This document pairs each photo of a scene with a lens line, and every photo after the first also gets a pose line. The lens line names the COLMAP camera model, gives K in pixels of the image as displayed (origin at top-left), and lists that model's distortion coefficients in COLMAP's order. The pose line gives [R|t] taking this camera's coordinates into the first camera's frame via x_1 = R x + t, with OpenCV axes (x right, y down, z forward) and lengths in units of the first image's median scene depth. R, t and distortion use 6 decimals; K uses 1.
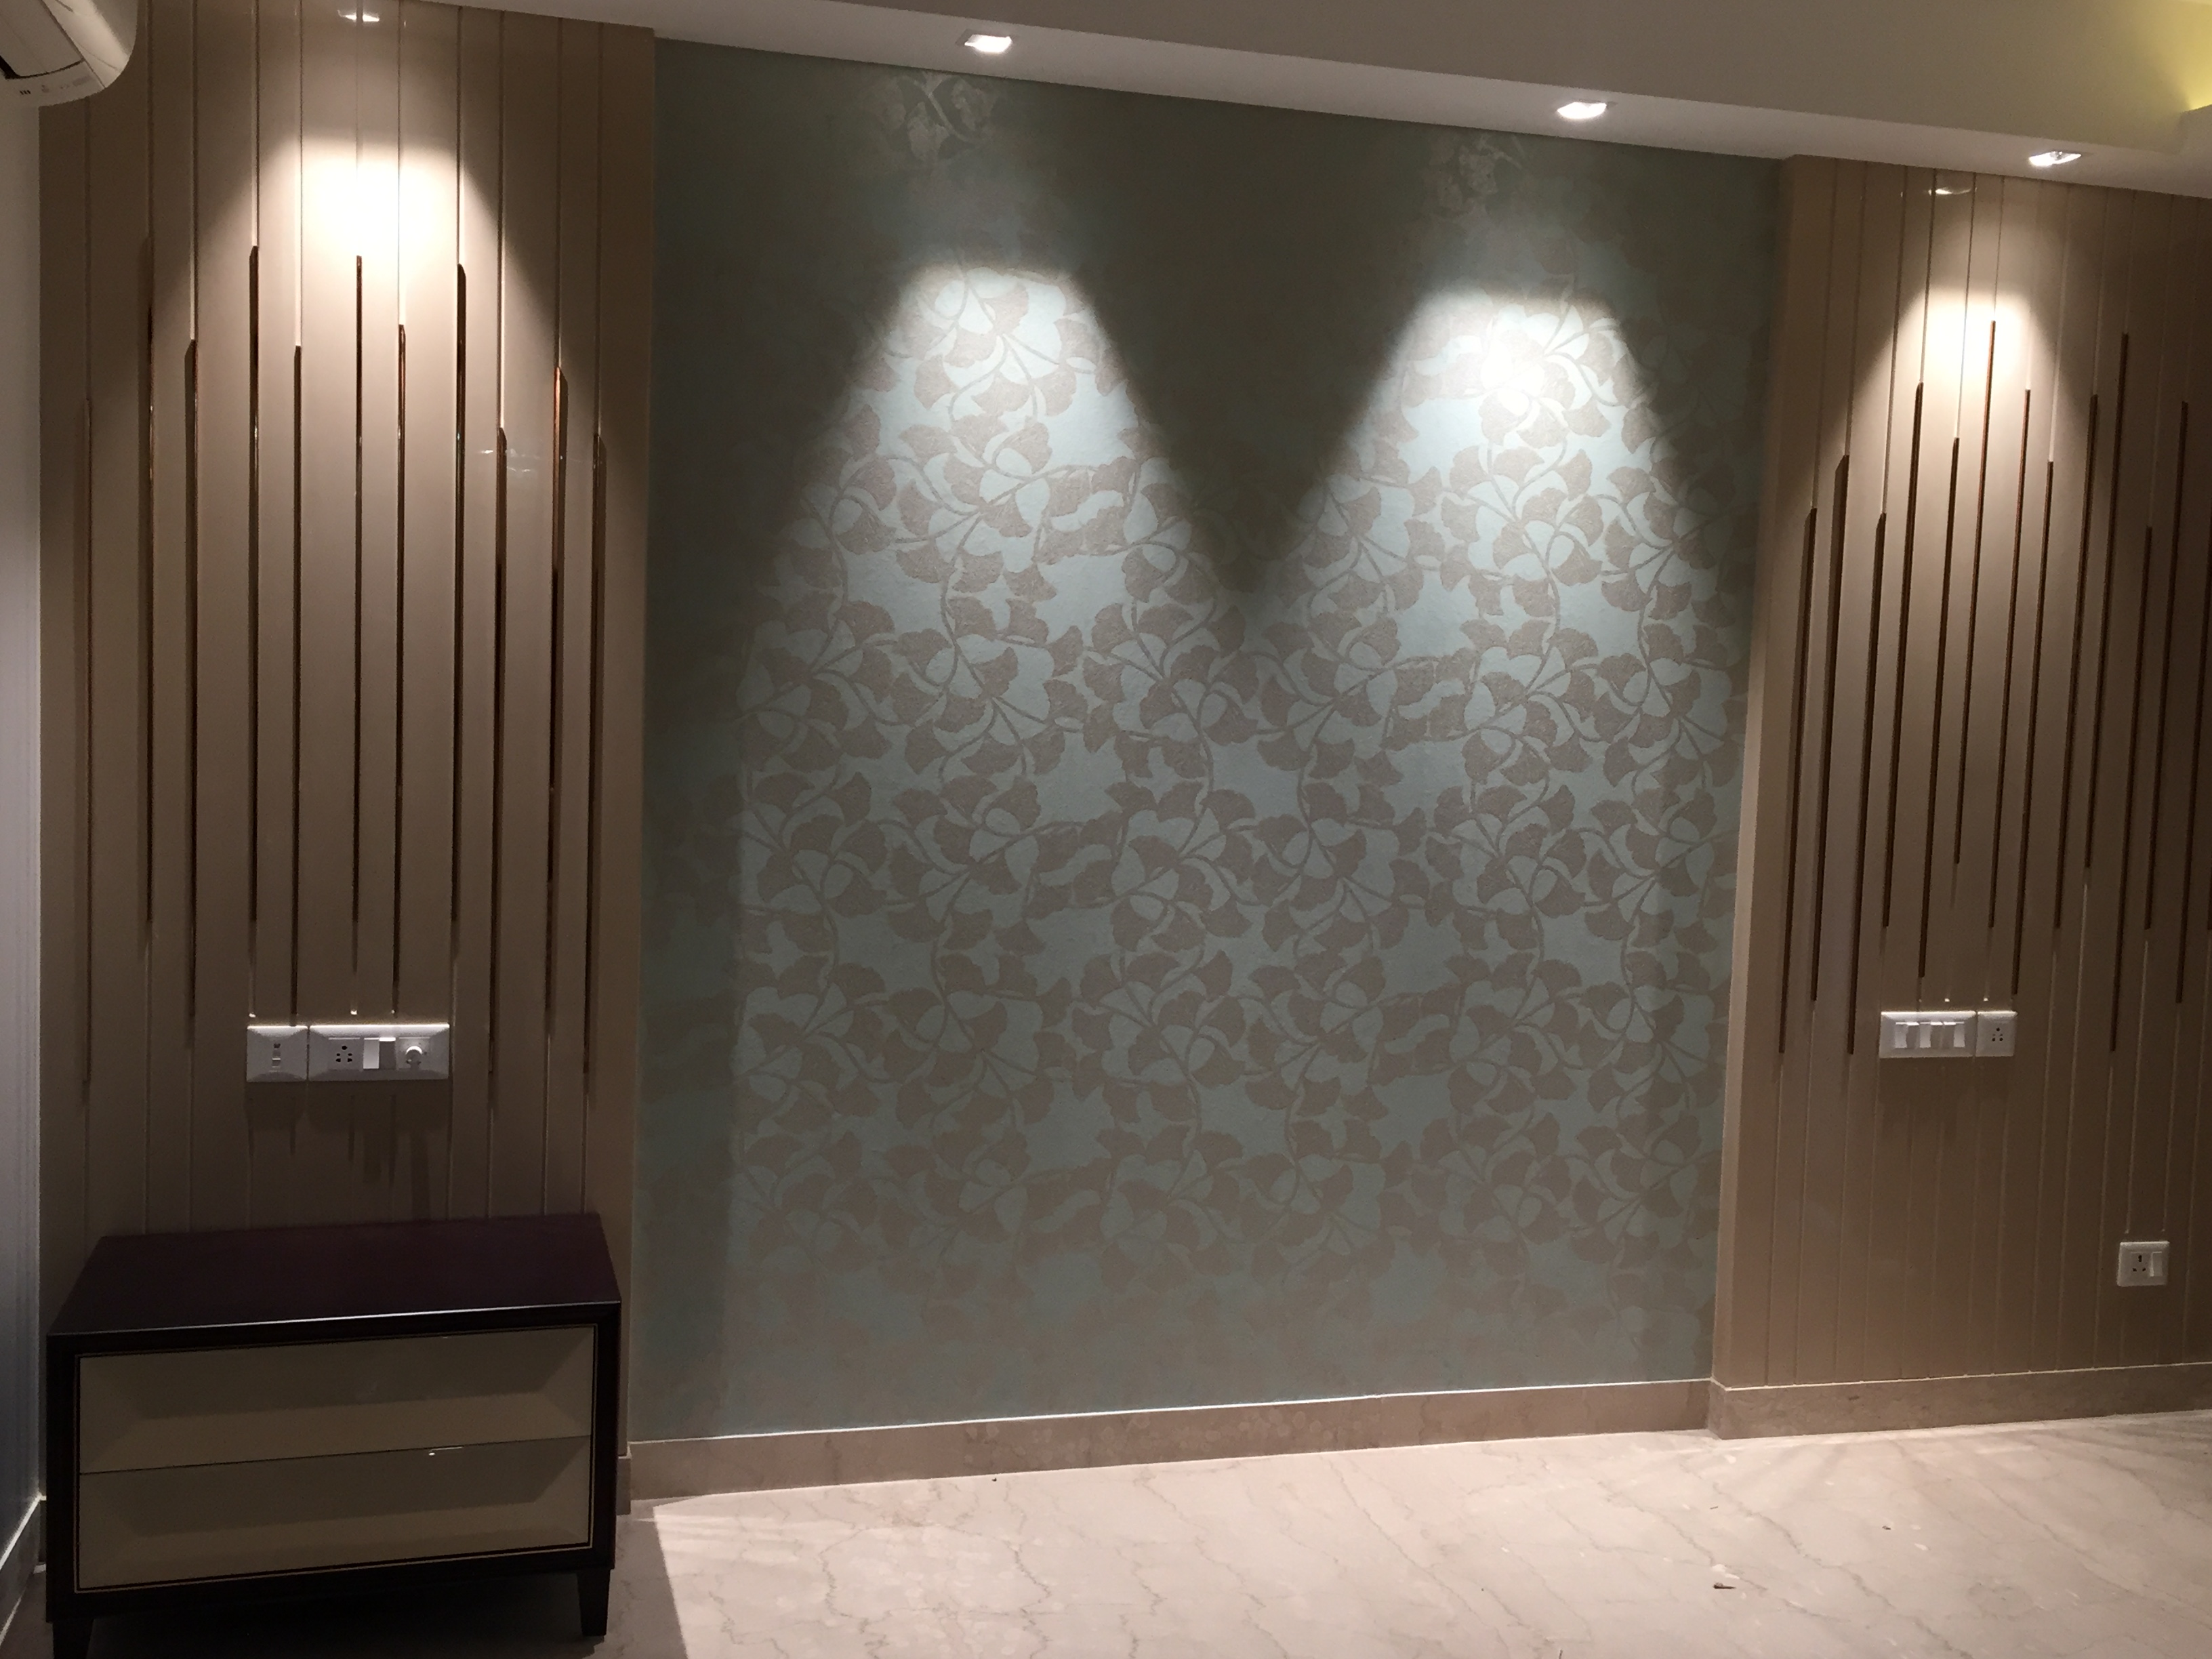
lens RADIAL K [[2125.5, 0, 1114.9], [0, 2125.5, 828.3], [0, 0, 1]] dist [0.058728, 0.000000]
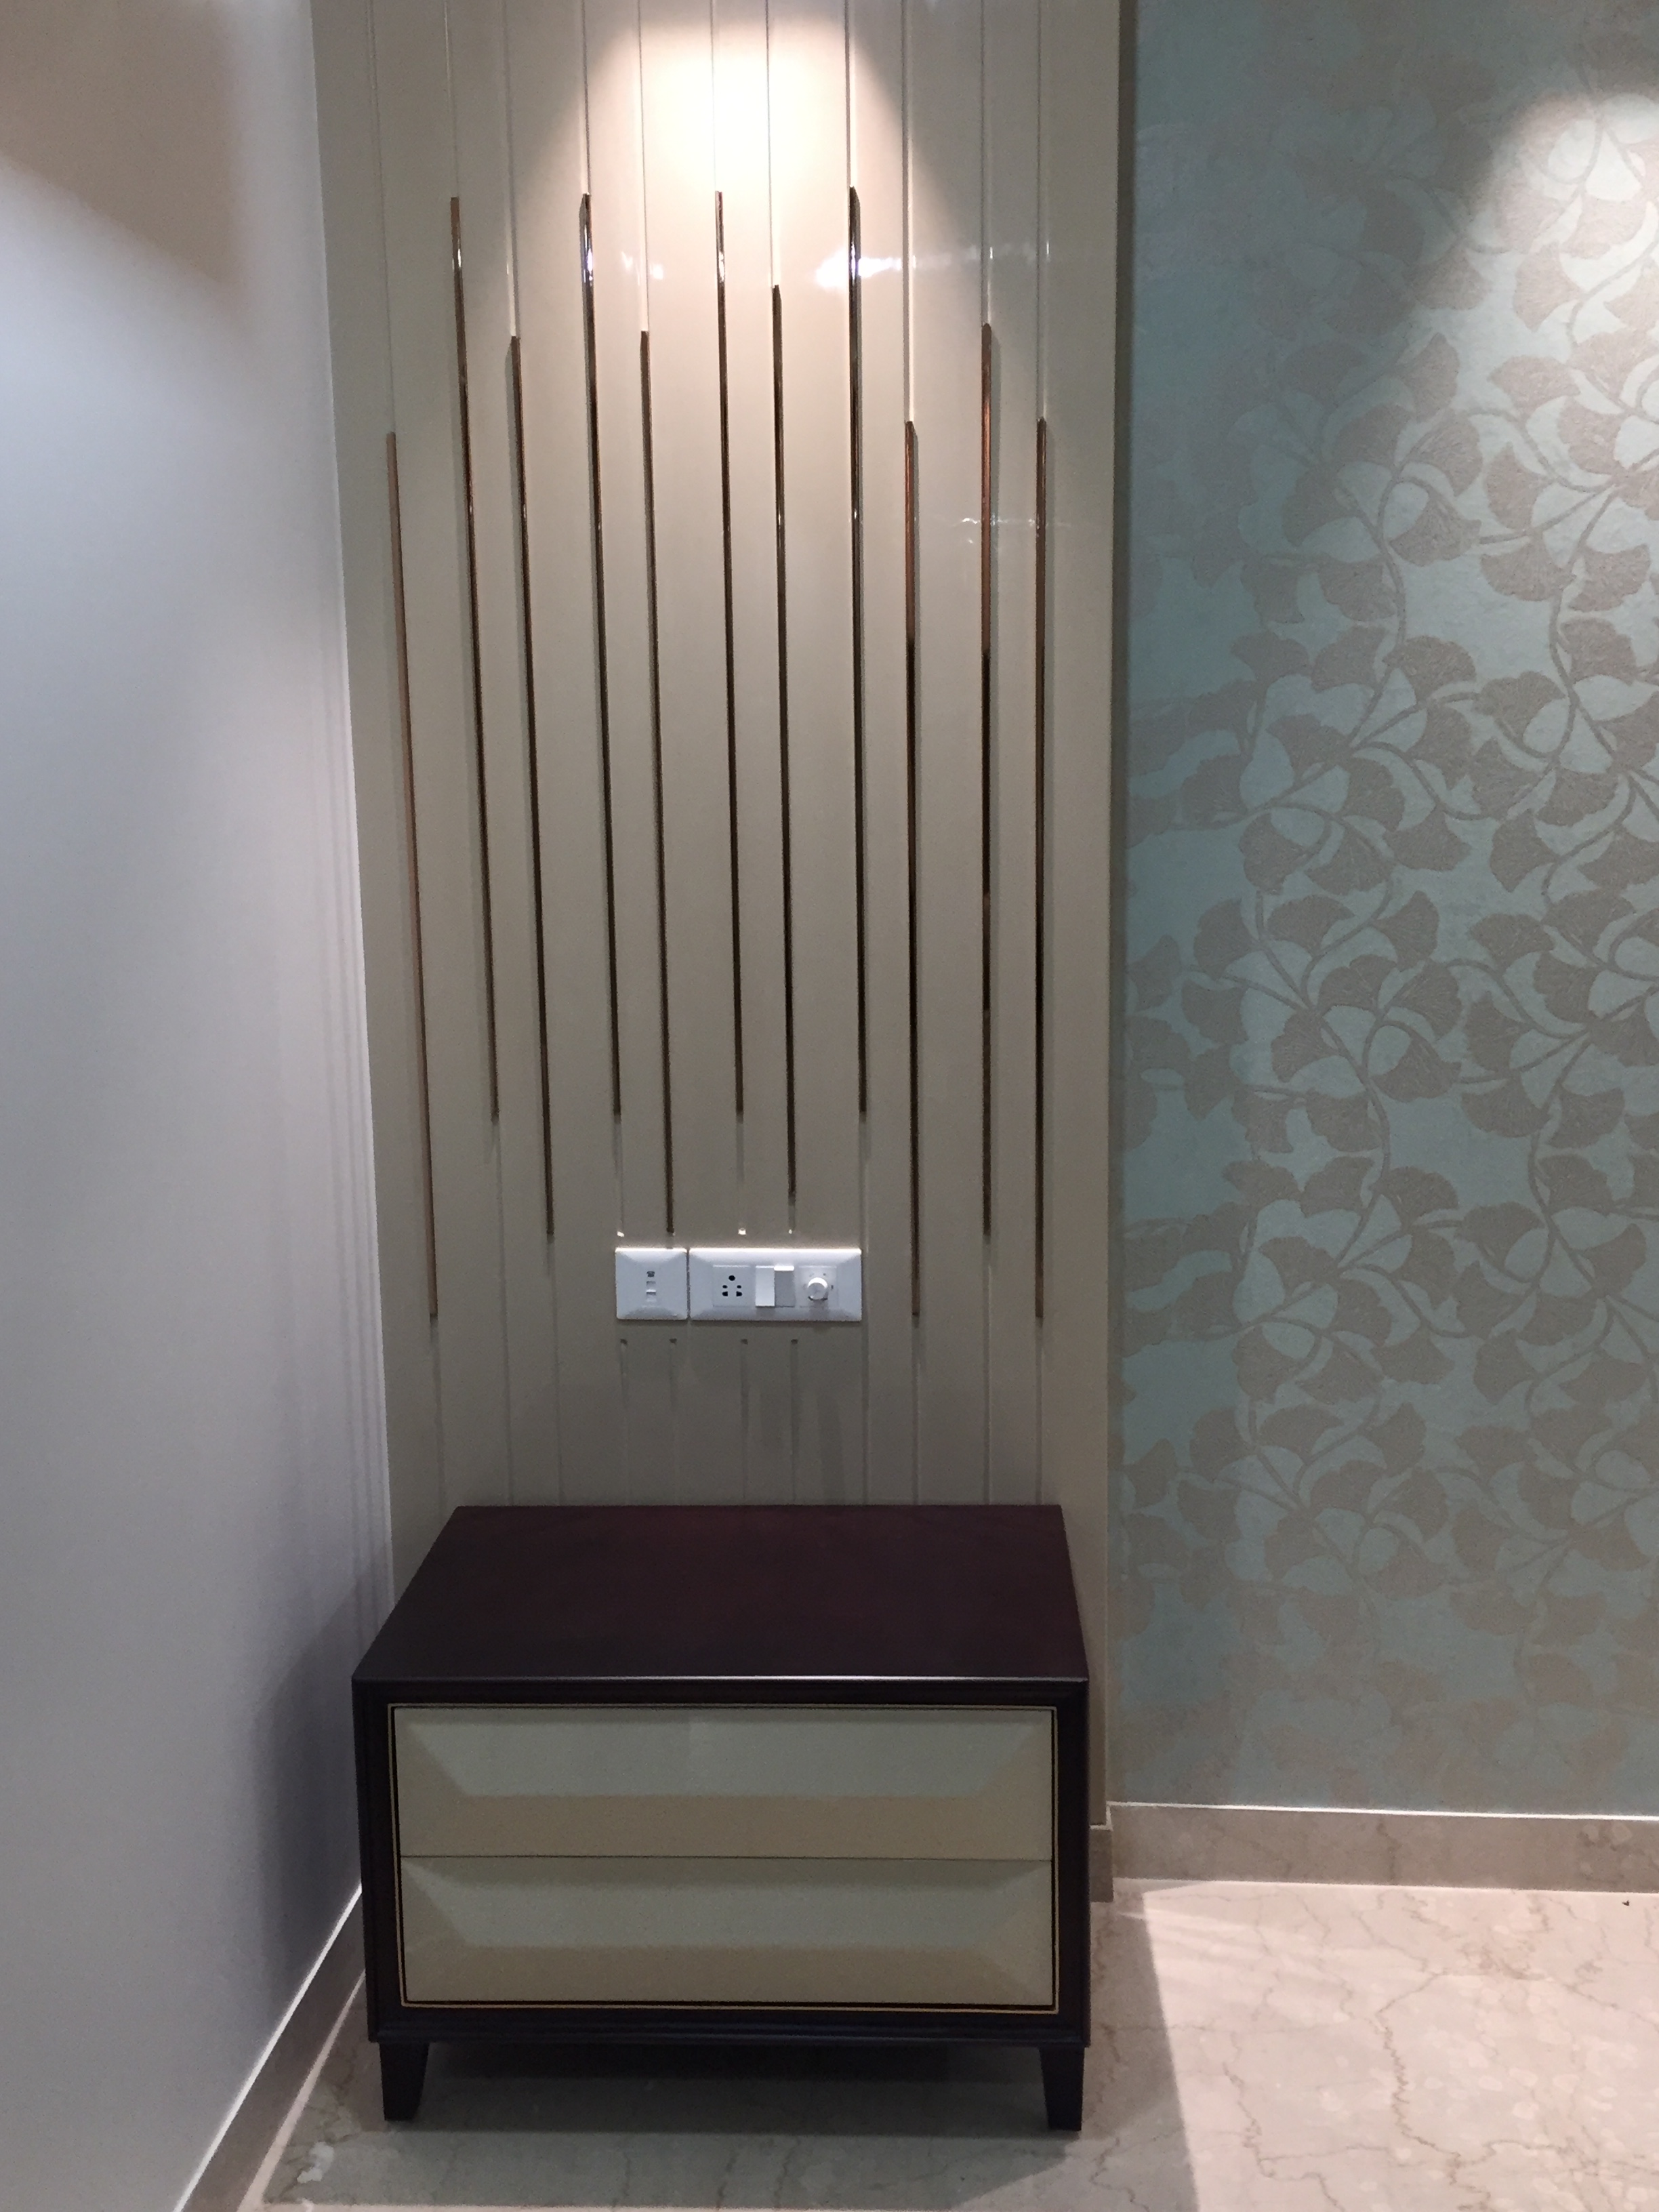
lens RADIAL K [[2125.5, 0, 840.5], [0, 2125.5, 1105.9], [0, 0, 1]] dist [0.058728, 0.000000]
pose [[0.938773, 0.006003, -0.344485, -0.058743], [0.022969, 0.996533, 0.079961, -0.017004], [0.343770, -0.082978, 0.935380, 0.289356]]
